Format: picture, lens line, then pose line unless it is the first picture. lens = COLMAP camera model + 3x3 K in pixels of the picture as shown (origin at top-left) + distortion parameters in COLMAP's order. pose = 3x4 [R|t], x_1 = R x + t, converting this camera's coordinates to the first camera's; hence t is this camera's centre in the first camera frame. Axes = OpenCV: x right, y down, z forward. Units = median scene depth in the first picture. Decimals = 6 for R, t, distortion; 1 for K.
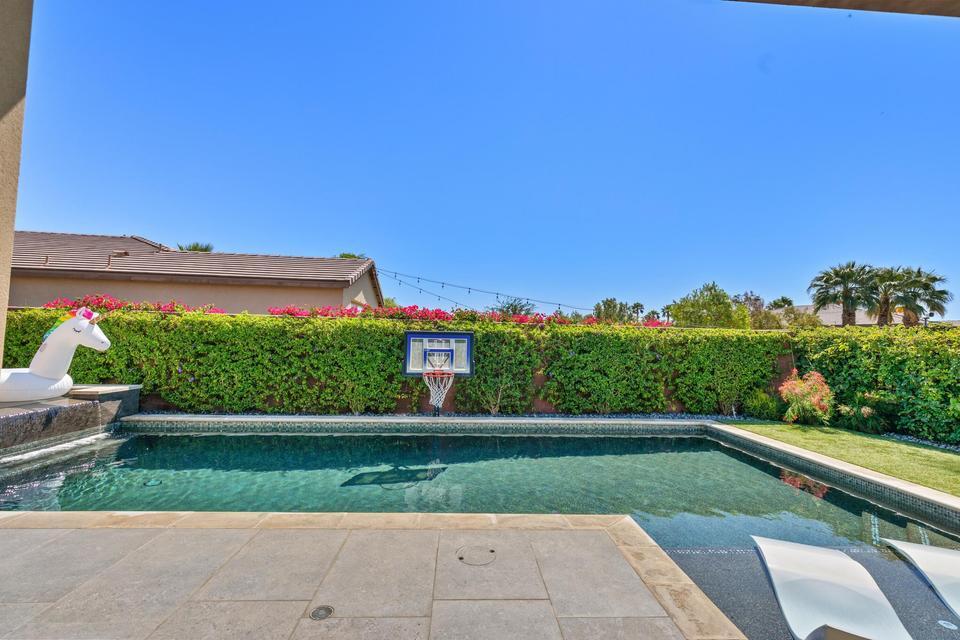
lens RADIAL K [[428.3, 0, 483.7], [0, 428.3, 321.9], [0, 0, 1]] dist [0.008711, -0.000181]
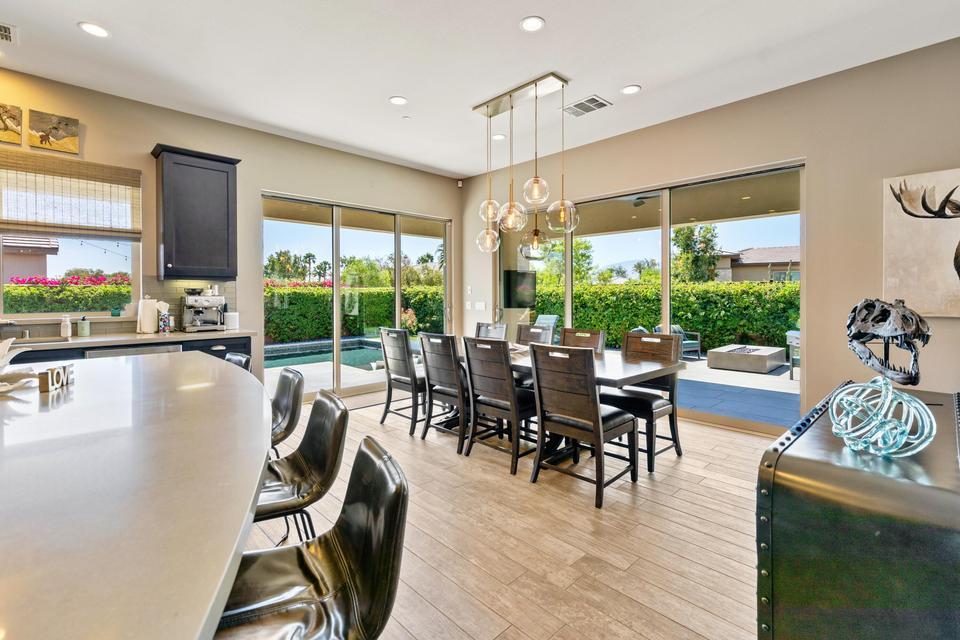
lens RADIAL K [[438.5, 0, 481.9], [0, 438.5, 296.2], [0, 0, 1]] dist [0.005336, 0.000257]
pose [[0.751334, -0.031150, 0.659186, -0.347482], [-0.007283, 0.998433, 0.055483, -0.062035], [-0.659881, -0.046487, 0.749930, -0.783765]]
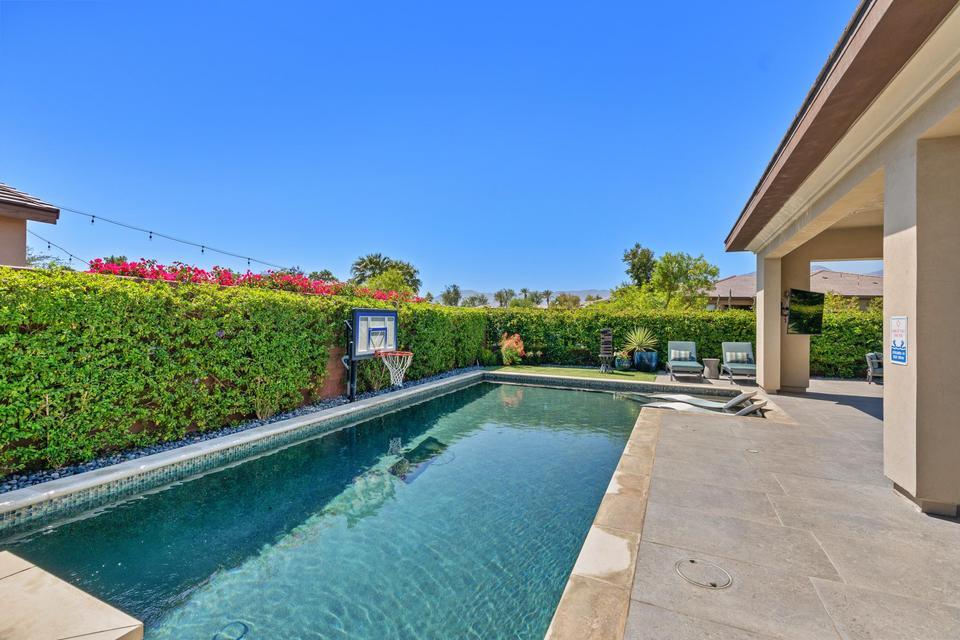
lens RADIAL K [[428.3, 0, 483.7], [0, 428.3, 321.9], [0, 0, 1]] dist [0.008711, -0.000181]
pose [[0.458968, -0.019518, 0.888239, -0.792872], [-0.045113, 0.997957, 0.045239, -0.002580], [-0.887307, -0.060835, 0.457150, 0.340555]]
